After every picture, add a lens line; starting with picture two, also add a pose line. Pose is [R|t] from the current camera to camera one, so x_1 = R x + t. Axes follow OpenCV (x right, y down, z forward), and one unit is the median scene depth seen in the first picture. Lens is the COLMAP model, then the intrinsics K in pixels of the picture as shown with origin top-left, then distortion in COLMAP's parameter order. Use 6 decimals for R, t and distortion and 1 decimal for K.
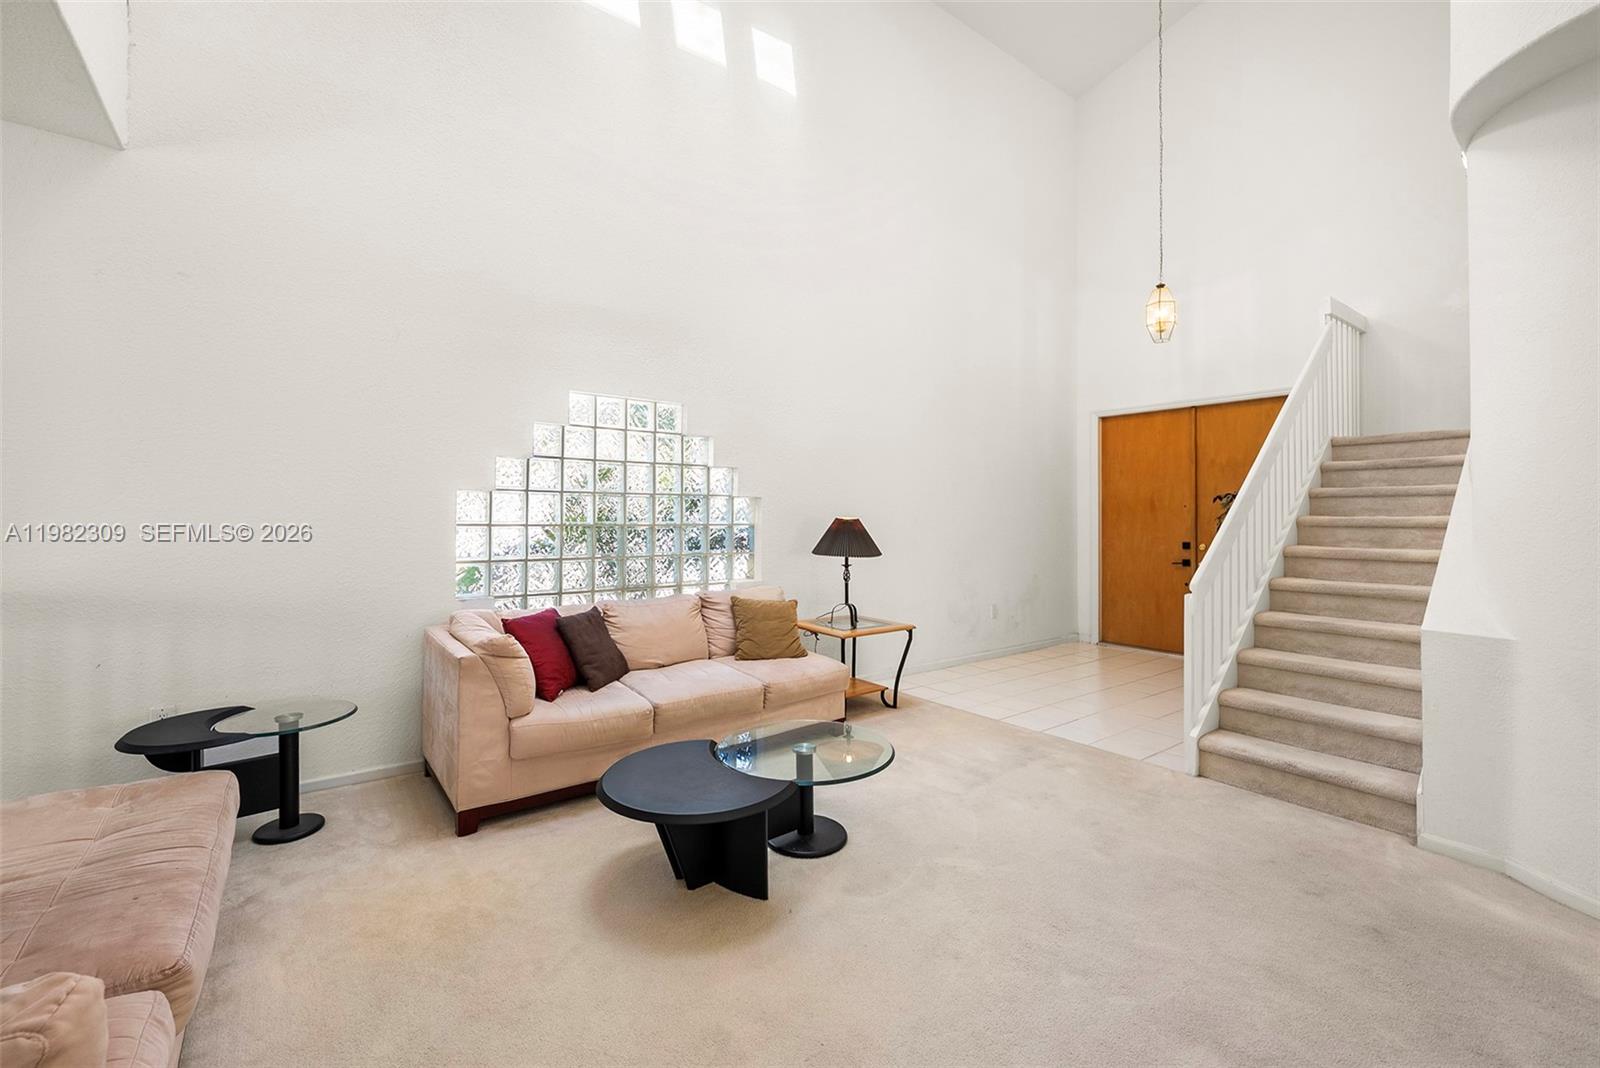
lens RADIAL K [[663.3, 0, 778.5], [0, 663.3, 504.4], [0, 0, 1]] dist [-0.001714, -0.000112]
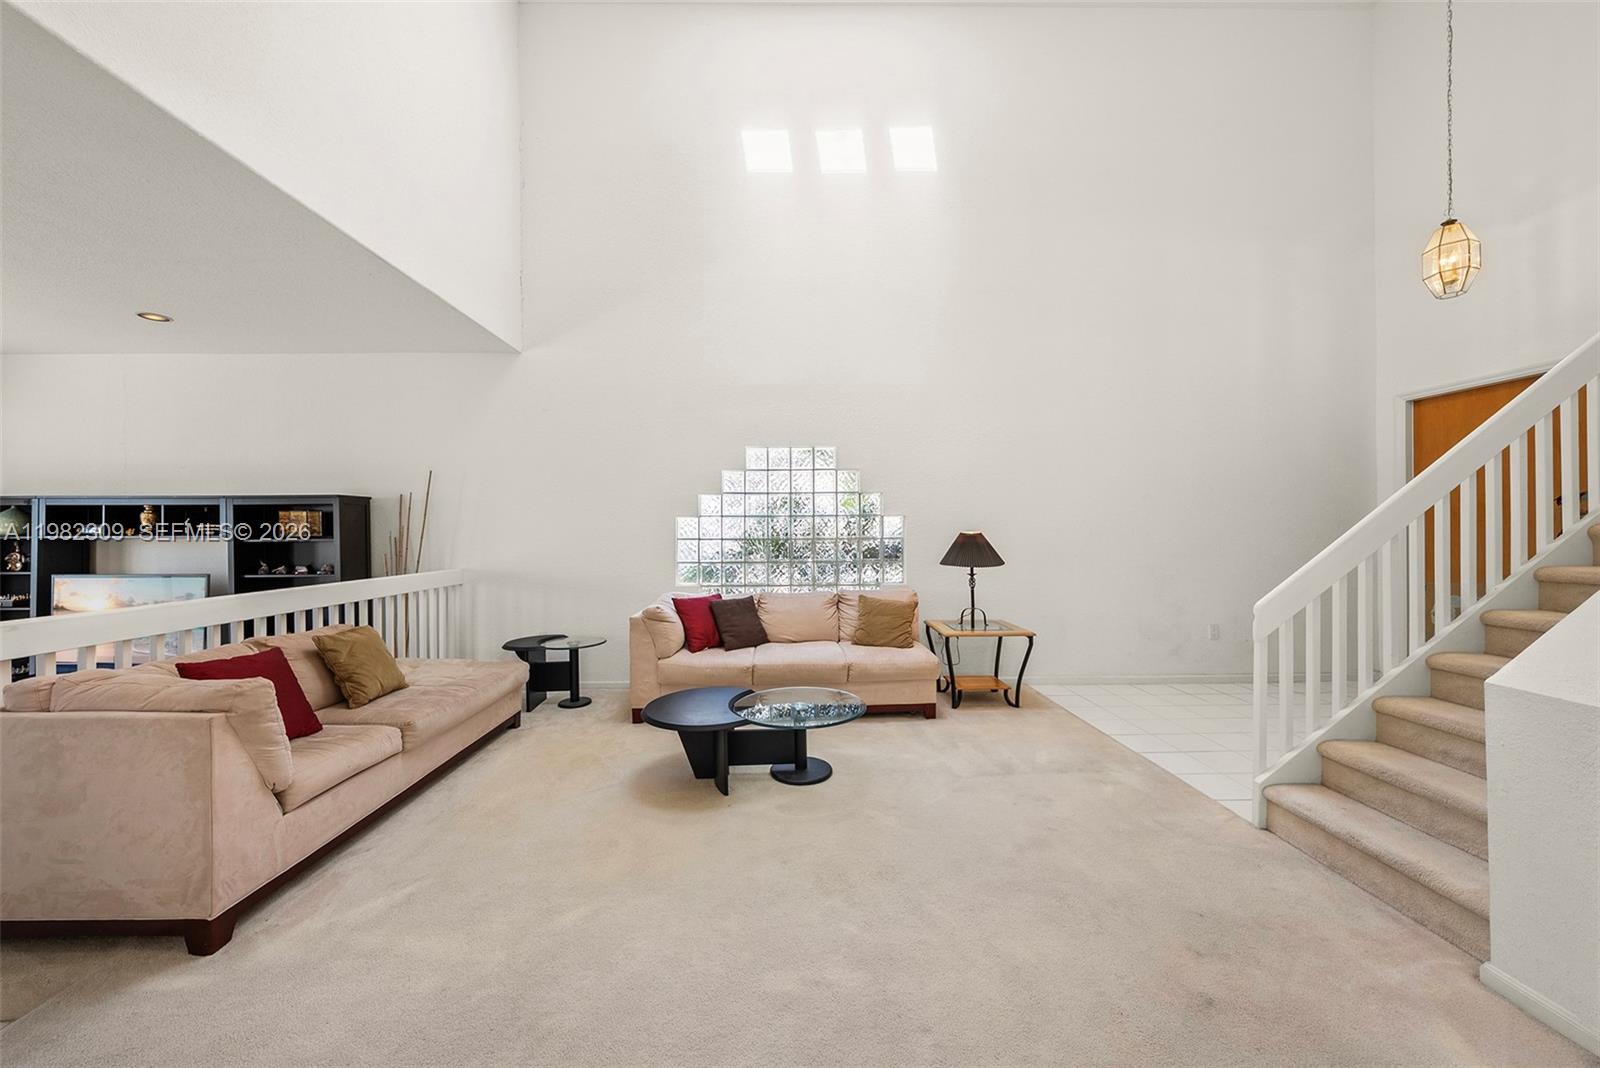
lens RADIAL K [[563.0, 0, 789.7], [0, 563.0, 529.6], [0, 0, 1]] dist [-0.002906, -0.000008]
pose [[0.816626, -0.010795, -0.577067, 0.514472], [0.019526, 0.999769, 0.008929, 0.001419], [0.576837, -0.018559, 0.816648, 0.050518]]
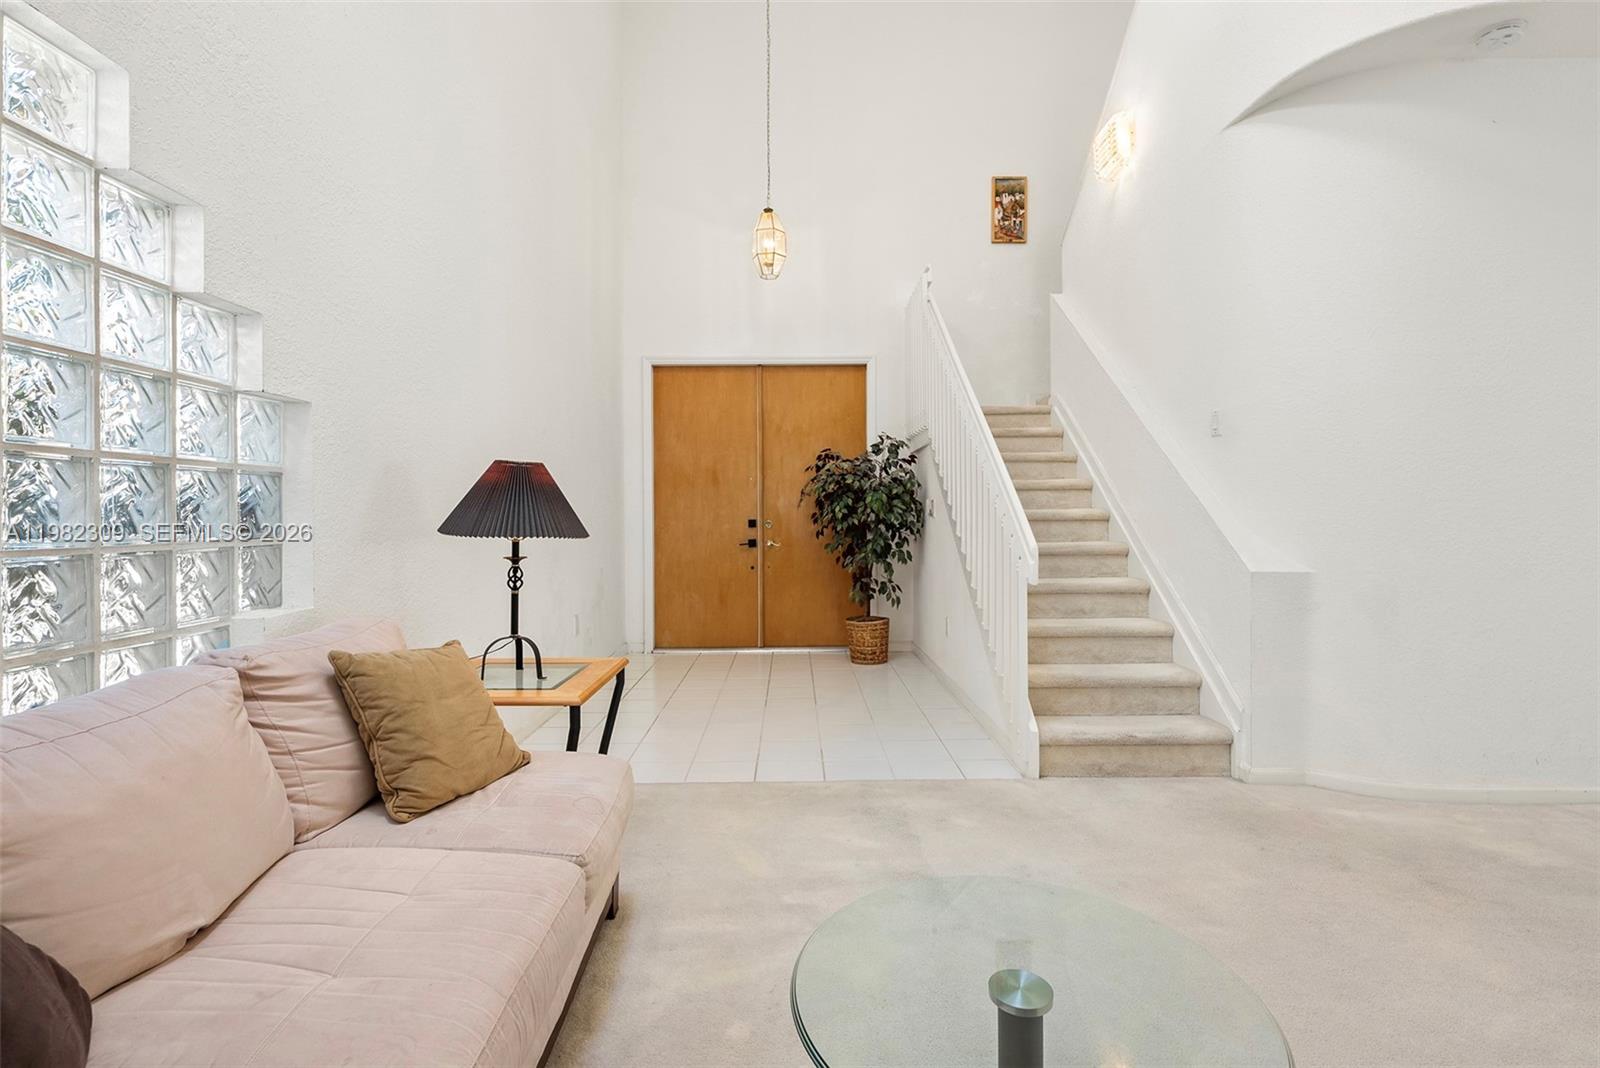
lens RADIAL K [[763.8, 0, 785.0], [0, 763.8, 516.8], [0, 0, 1]] dist [0.000591, 0.000024]
pose [[0.592751, -0.008947, 0.805336, -0.300141], [-0.006529, 0.999852, 0.015913, 0.064915], [-0.805359, -0.014690, 0.592605, 0.641901]]
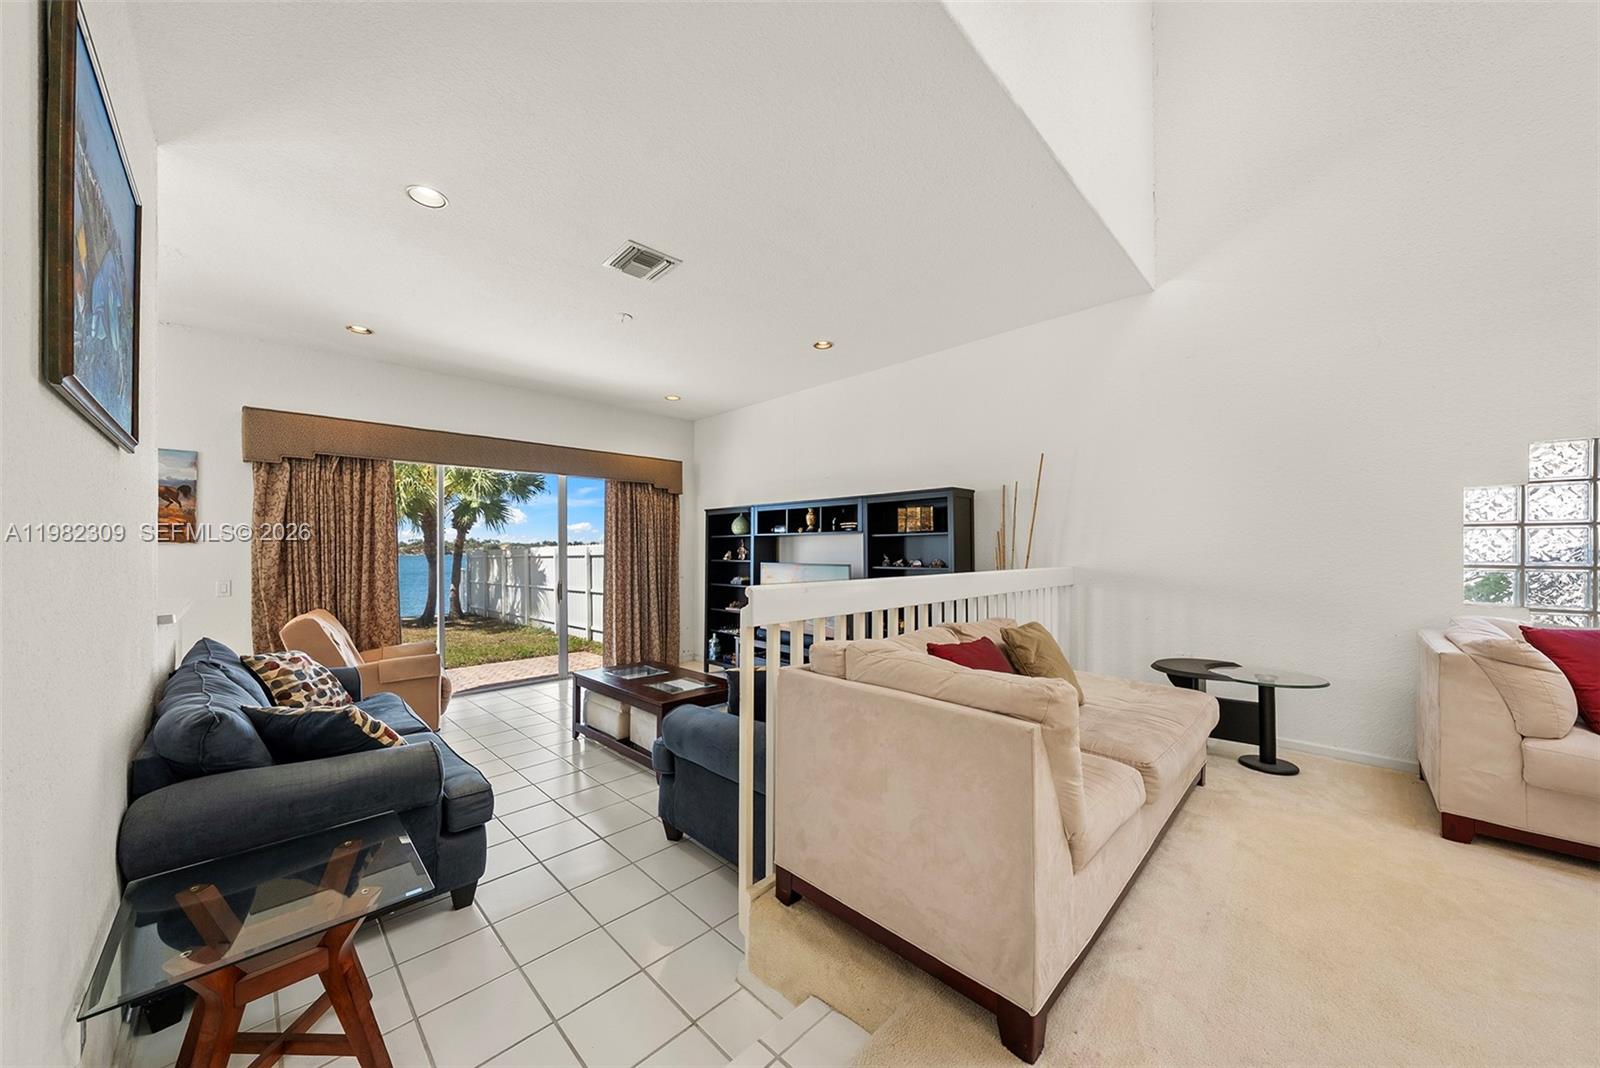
lens RADIAL K [[553.2, 0, 794.3], [0, 553.2, 549.8], [0, 0, 1]] dist [0.000773, 0.000010]
pose [[0.157401, -0.006141, -0.987516, 0.127263], [0.019981, 0.999796, -0.003033, 0.048717], [0.987333, -0.019254, 0.157491, -0.039916]]
